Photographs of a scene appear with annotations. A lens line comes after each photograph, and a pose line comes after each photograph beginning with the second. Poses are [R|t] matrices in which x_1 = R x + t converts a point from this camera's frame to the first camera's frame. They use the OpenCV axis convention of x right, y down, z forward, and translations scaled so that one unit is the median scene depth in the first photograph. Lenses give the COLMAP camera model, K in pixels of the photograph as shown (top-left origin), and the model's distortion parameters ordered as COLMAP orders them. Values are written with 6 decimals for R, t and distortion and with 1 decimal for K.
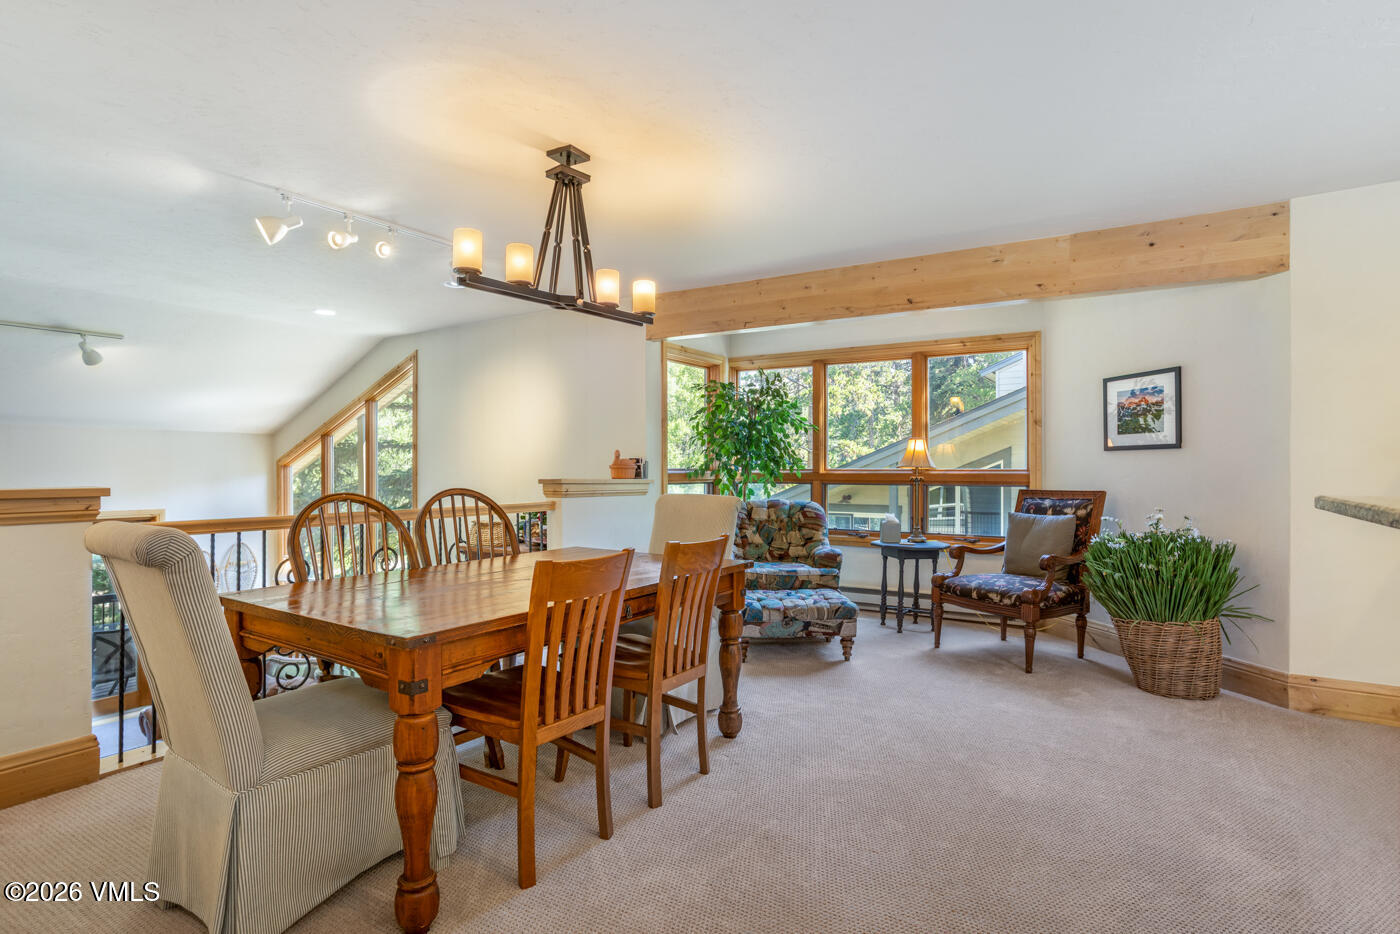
lens RADIAL K [[736.8, 0, 691.6], [0, 736.8, 454.6], [0, 0, 1]] dist [-0.016165, 0.009300]
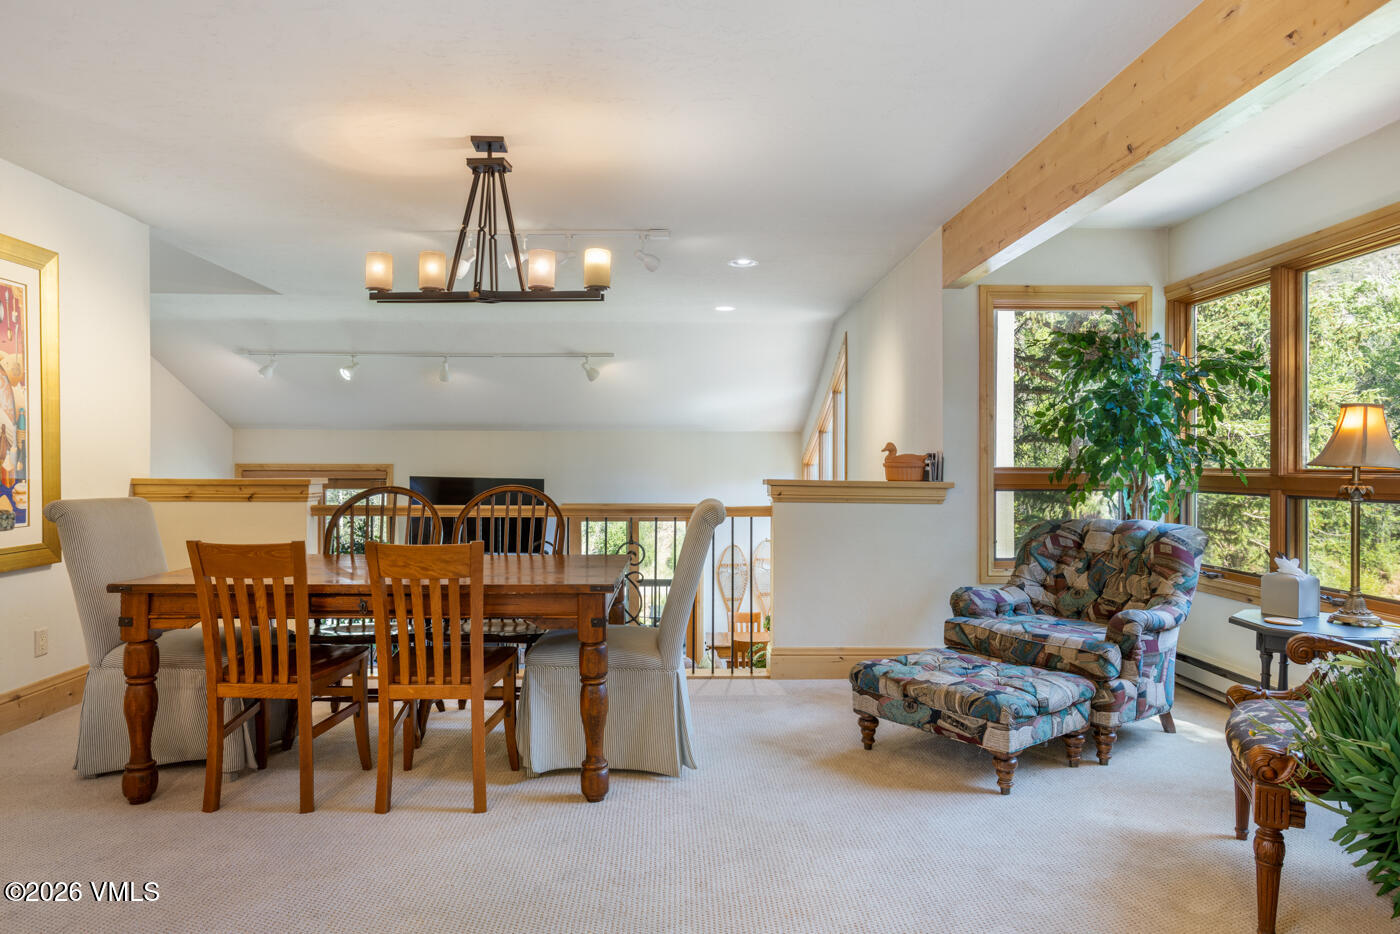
lens RADIAL K [[891.3, 0, 707.2], [0, 891.3, 468.9], [0, 0, 1]] dist [-0.025773, 0.028430]
pose [[0.547445, 0.008217, -0.836801, 0.667992], [0.012964, 0.999749, 0.018298, 0.002548], [0.836741, -0.020865, 0.547201, 0.408773]]
